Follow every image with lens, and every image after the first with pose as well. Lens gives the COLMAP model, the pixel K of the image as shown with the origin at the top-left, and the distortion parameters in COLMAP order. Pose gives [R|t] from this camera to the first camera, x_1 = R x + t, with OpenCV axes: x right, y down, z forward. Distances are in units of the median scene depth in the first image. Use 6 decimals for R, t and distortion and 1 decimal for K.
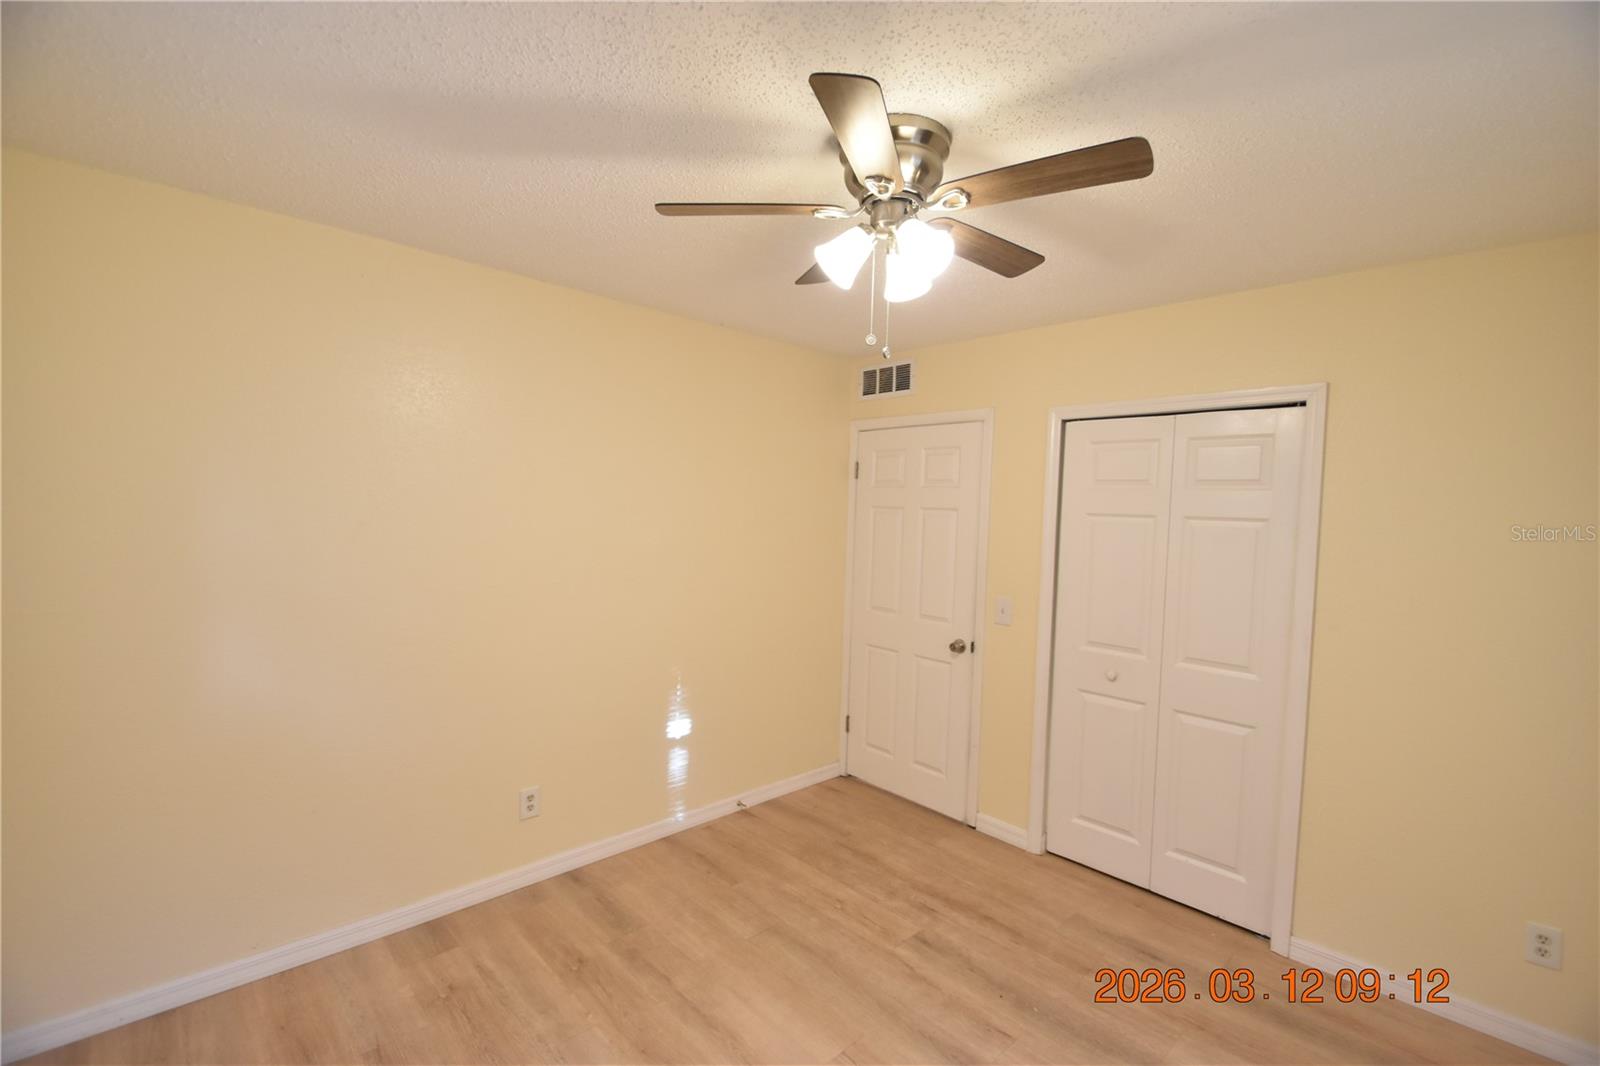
lens RADIAL K [[698.7, 0, 797.8], [0, 698.7, 538.9], [0, 0, 1]] dist [0.019618, -0.021086]
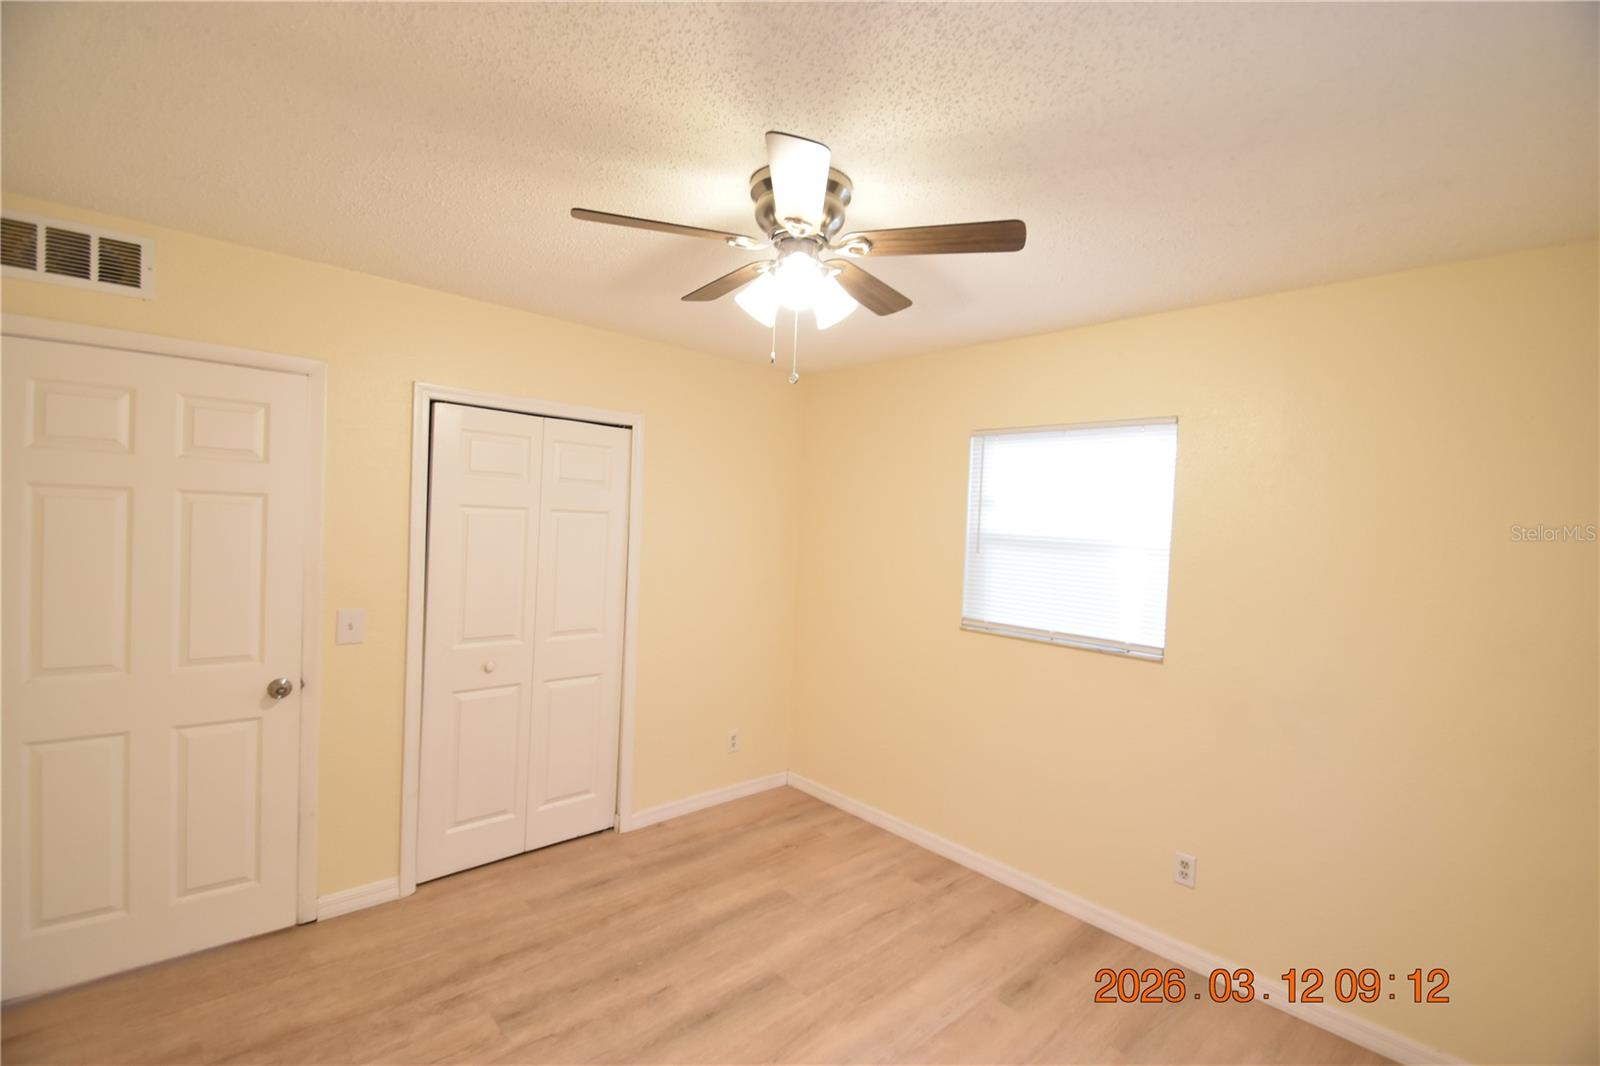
lens RADIAL K [[698.7, 0, 797.8], [0, 698.7, 538.9], [0, 0, 1]] dist [0.019618, -0.021086]
pose [[0.019730, -0.055352, 0.998272, -0.466737], [0.001323, 0.998467, 0.055336, -0.037315], [-0.999804, 0.000229, 0.019773, 0.470973]]
